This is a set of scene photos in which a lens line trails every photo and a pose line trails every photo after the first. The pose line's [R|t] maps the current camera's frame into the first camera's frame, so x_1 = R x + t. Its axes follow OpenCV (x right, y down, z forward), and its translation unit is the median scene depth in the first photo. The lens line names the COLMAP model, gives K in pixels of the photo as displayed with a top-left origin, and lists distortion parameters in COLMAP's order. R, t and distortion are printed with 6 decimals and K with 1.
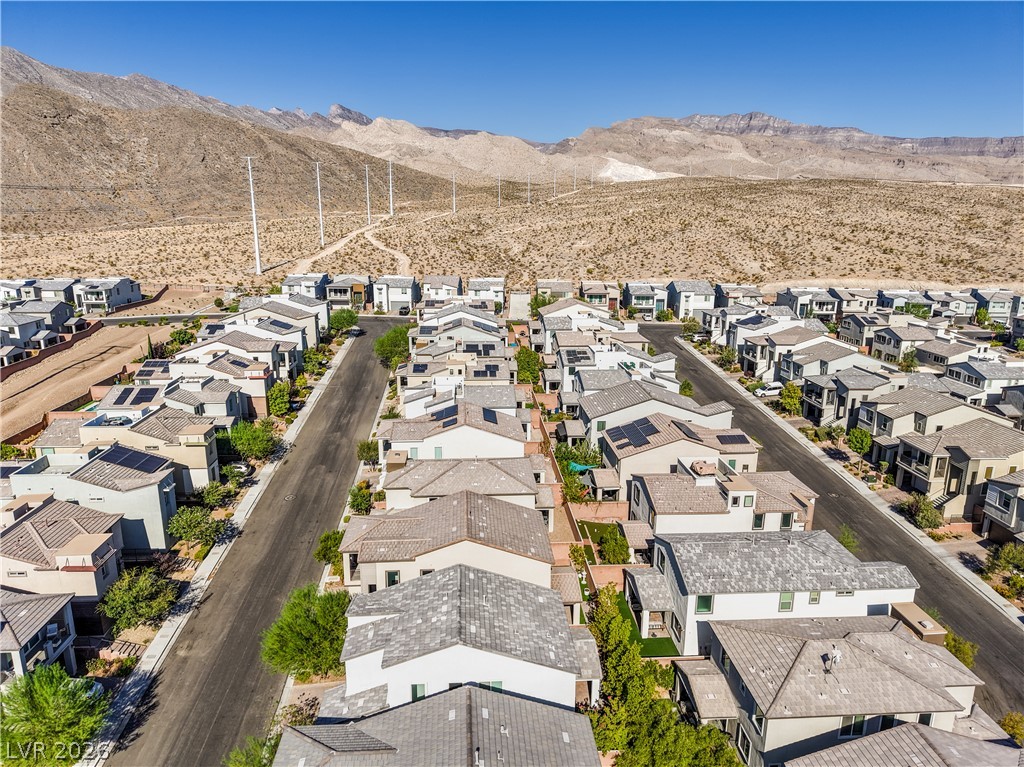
lens RADIAL K [[683.4, 0, 508.8], [0, 683.4, 385.0], [0, 0, 1]] dist [0.018503, -0.015430]
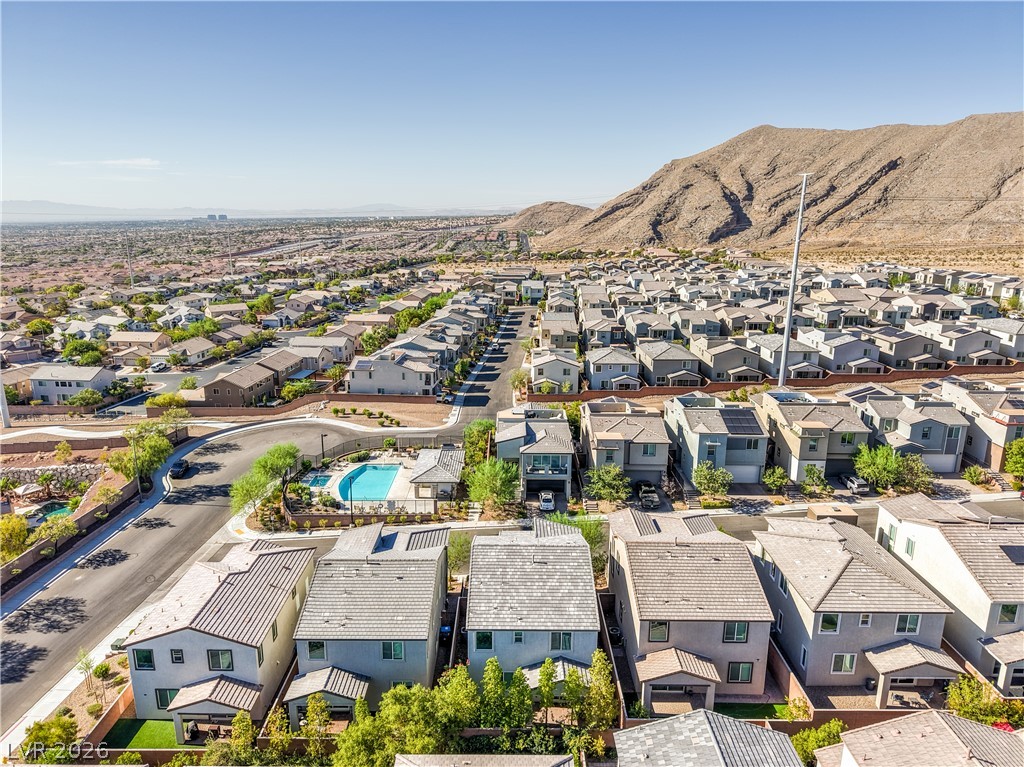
lens RADIAL K [[679.9, 0, 509.5], [0, 679.9, 385.7], [0, 0, 1]] dist [0.044756, -0.053342]
pose [[-0.070267, 0.235475, -0.969337, 0.060837], [-0.249856, 0.936608, 0.245636, -0.013892], [0.965730, 0.259454, -0.006978, 0.053235]]
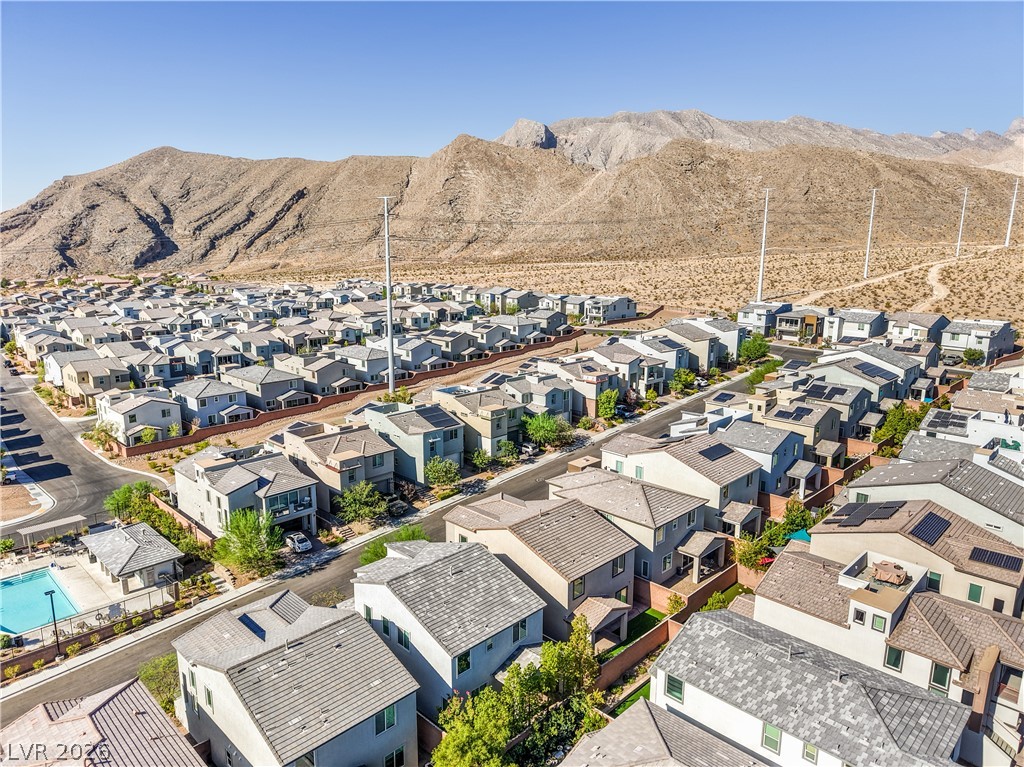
lens RADIAL K [[679.9, 0, 509.5], [0, 679.9, 385.7], [0, 0, 1]] dist [0.044756, -0.053342]
pose [[0.663709, 0.149841, -0.732829, 0.048514], [-0.181736, 0.982676, 0.036332, -0.002746], [0.725577, 0.109067, 0.679442, 0.016189]]
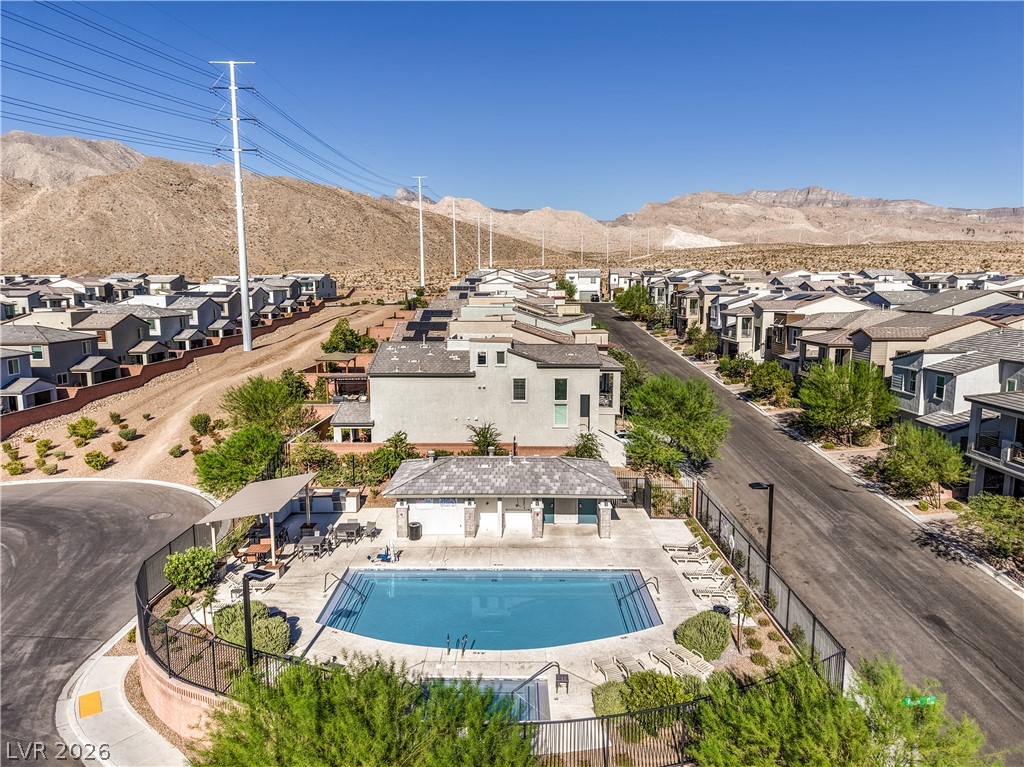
lens RADIAL K [[679.9, 0, 509.5], [0, 679.9, 385.7], [0, 0, 1]] dist [0.044756, -0.053342]
pose [[0.996786, 0.003716, -0.080024, -0.045590], [-0.012000, 0.994579, -0.103292, 0.029809], [0.079207, 0.103921, 0.991427, -0.003215]]
